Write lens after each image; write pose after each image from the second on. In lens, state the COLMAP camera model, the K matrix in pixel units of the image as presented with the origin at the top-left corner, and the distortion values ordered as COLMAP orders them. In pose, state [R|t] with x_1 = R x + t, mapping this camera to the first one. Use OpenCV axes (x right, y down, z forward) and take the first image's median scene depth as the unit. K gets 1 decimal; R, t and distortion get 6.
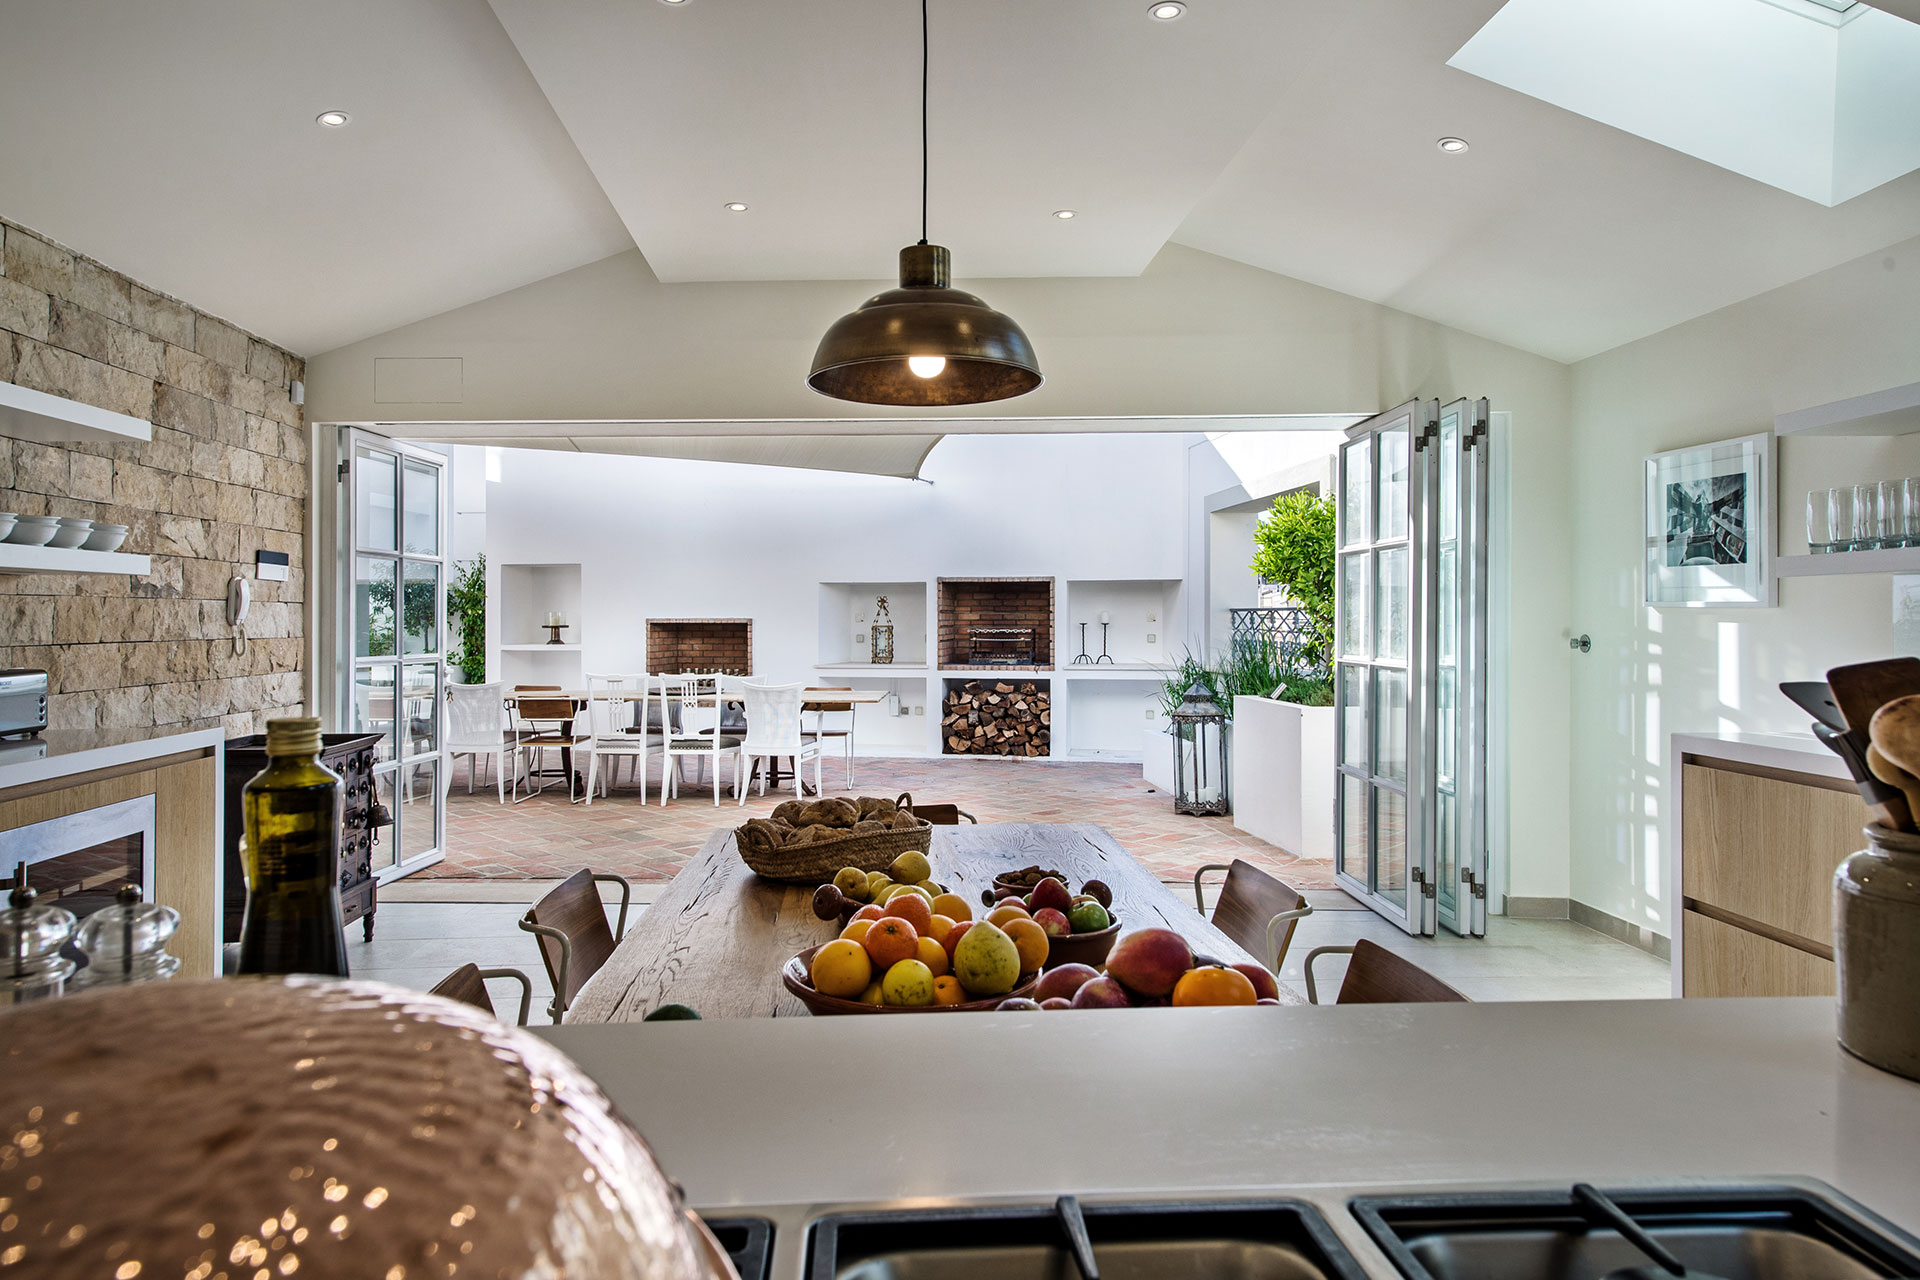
lens RADIAL K [[1149.6, 0, 960.0], [0, 1149.6, 640.0], [0, 0, 1]] dist [-0.023271, -0.000224]
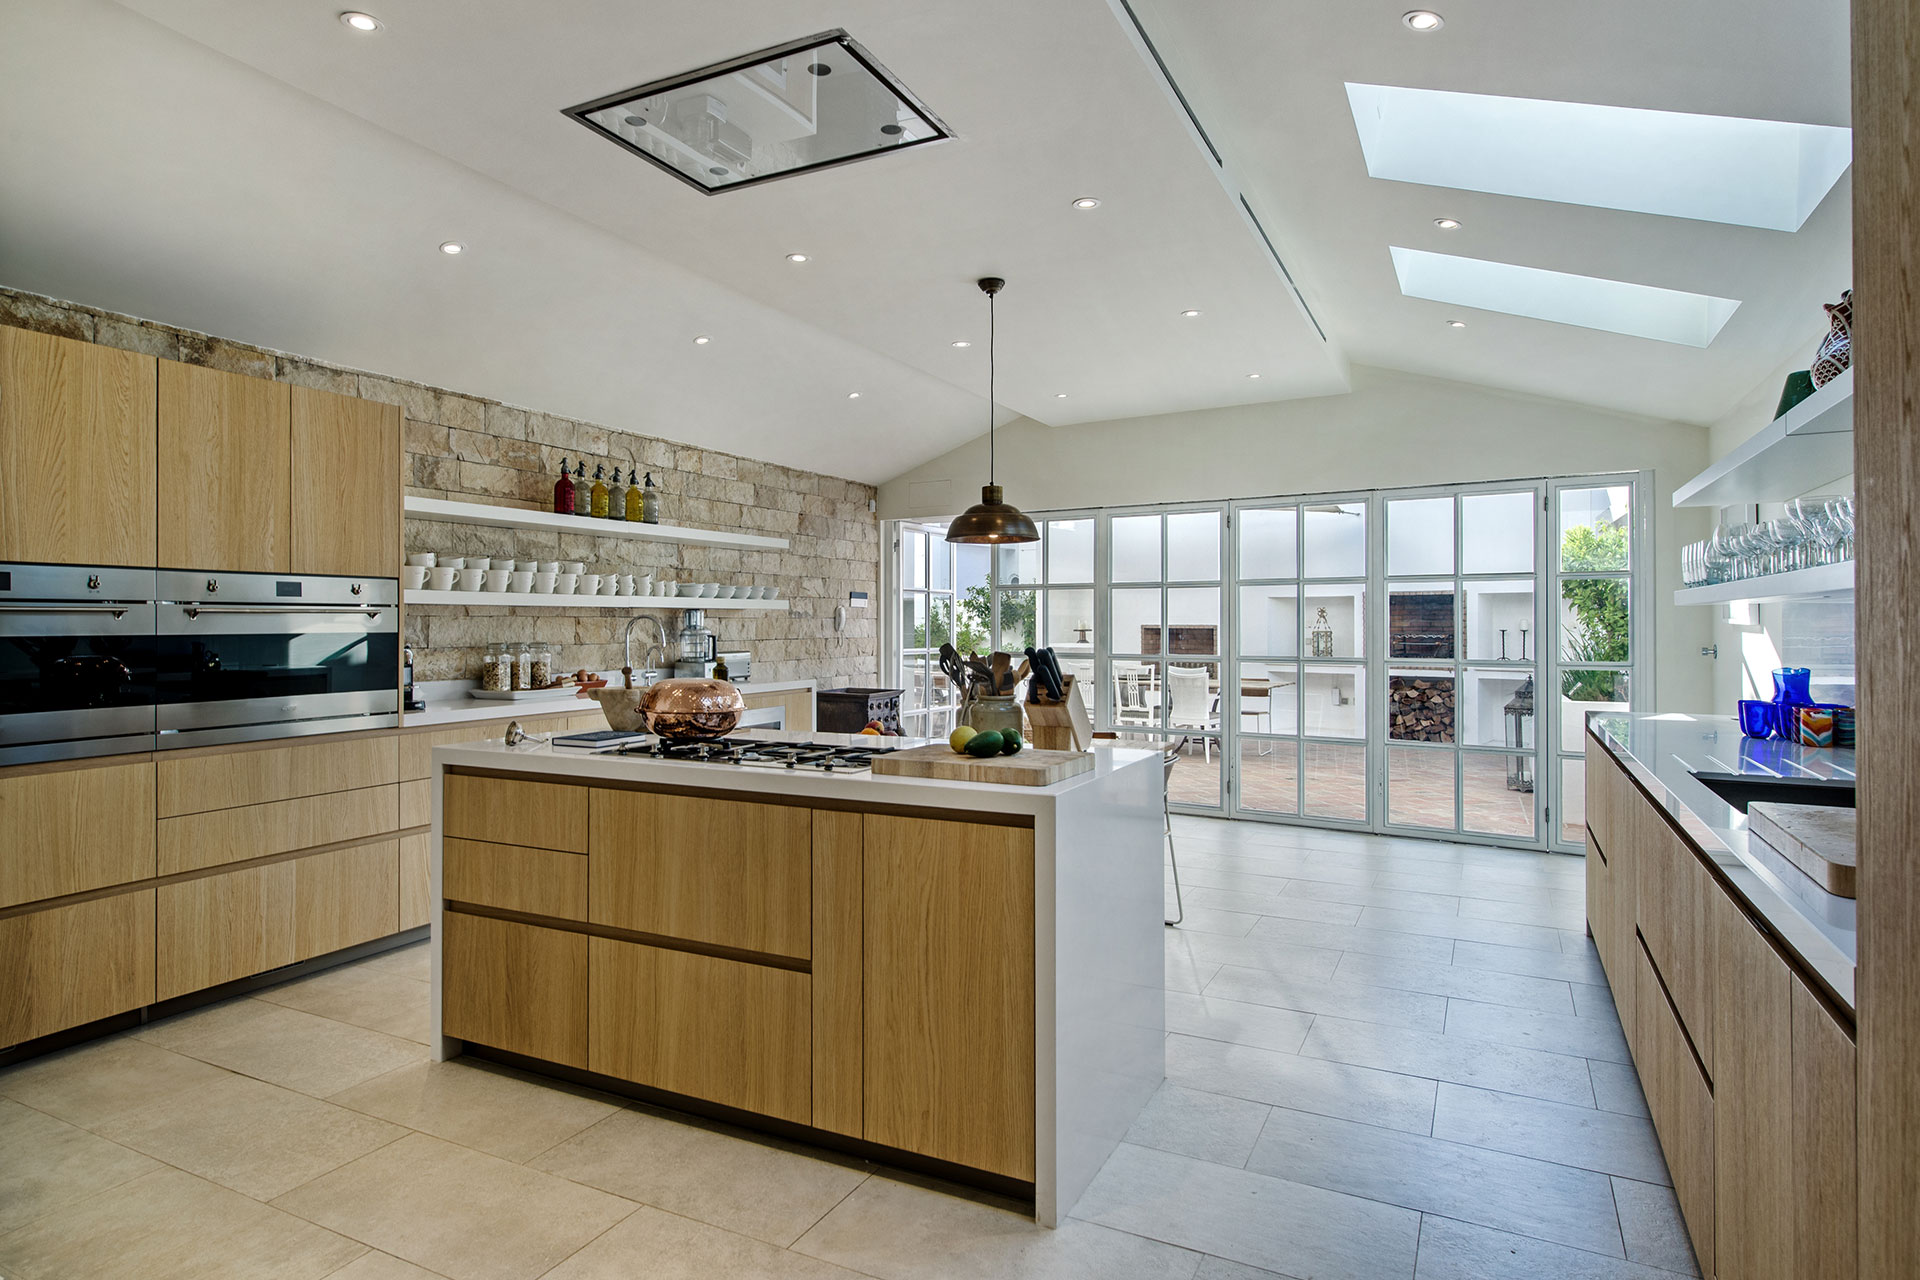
lens RADIAL K [[1060.3, 0, 960.0], [0, 1060.3, 640.0], [0, 0, 1]] dist [0.000364, 0.000003]
pose [[0.855462, 0.009535, -0.517777, 0.469983], [-0.009972, 0.999948, 0.001939, -0.003154], [0.517769, 0.003504, 0.855513, -0.434390]]
